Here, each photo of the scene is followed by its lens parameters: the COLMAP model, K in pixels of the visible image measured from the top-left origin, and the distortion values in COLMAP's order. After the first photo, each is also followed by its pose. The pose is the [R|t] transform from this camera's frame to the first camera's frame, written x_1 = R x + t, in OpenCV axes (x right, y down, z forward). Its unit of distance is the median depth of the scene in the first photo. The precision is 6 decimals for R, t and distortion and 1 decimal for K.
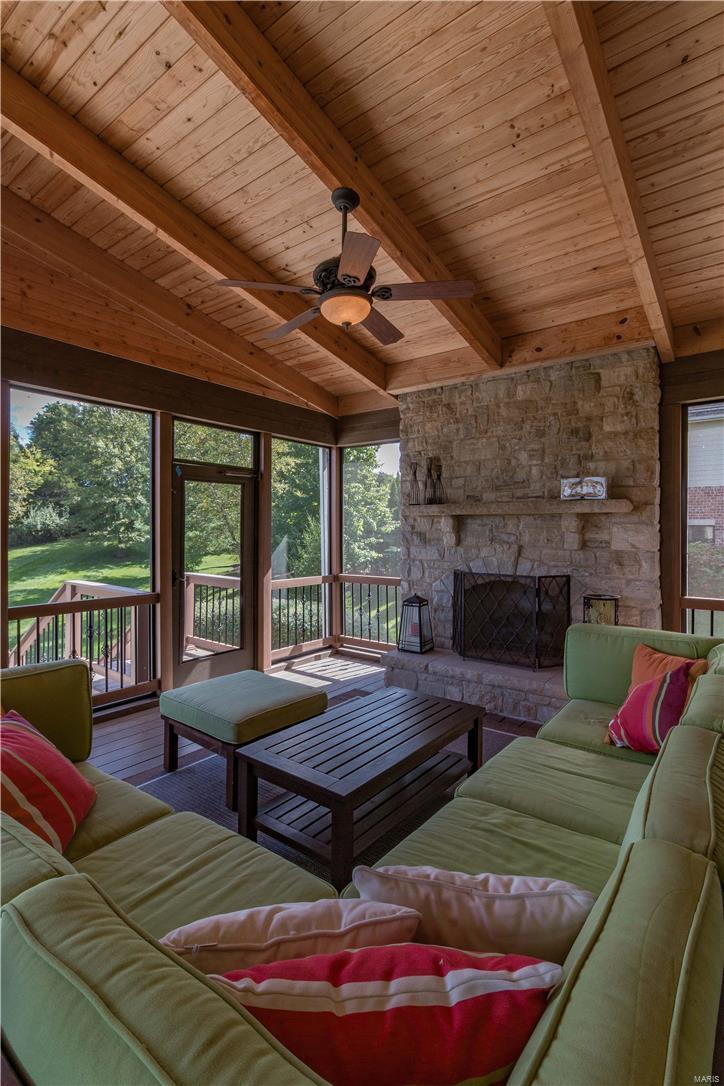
lens RADIAL K [[521.6, 0, 312.6], [0, 521.6, 529.9], [0, 0, 1]] dist [-0.000460, 0.000382]
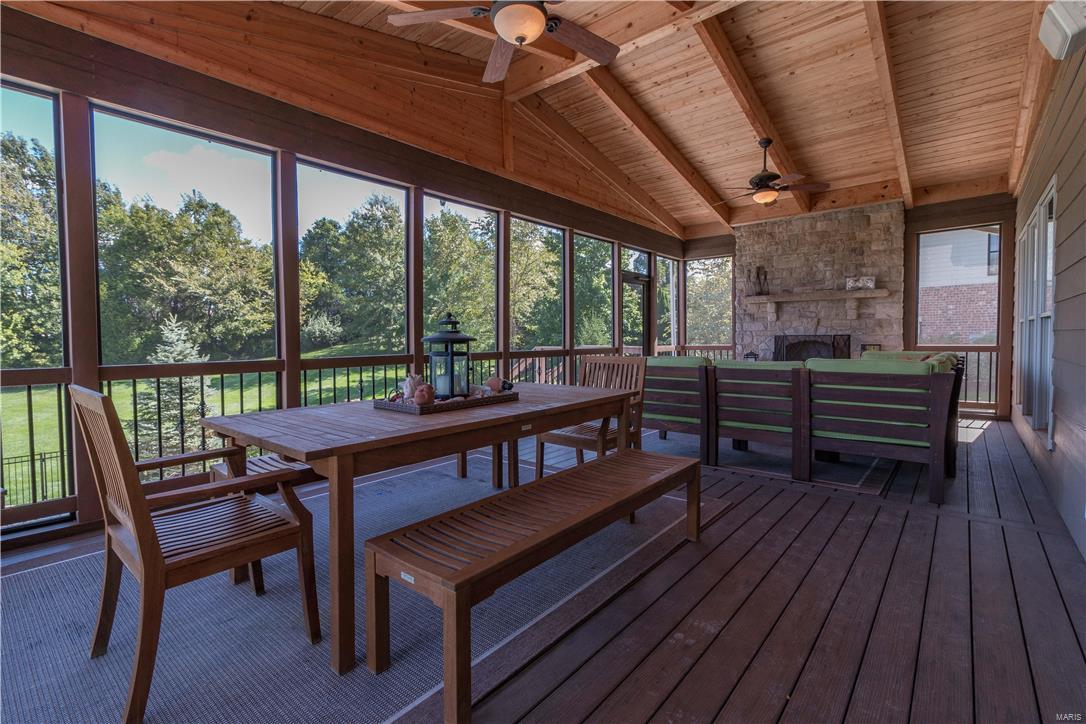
lens RADIAL K [[494.6, 0, 550.5], [0, 494.6, 357.0], [0, 0, 1]] dist [0.005192, -0.002230]
pose [[0.999694, -0.017419, 0.017561, -0.504225], [0.016668, 0.998975, 0.042081, 0.072965], [-0.018276, -0.041776, 0.998960, -0.591567]]
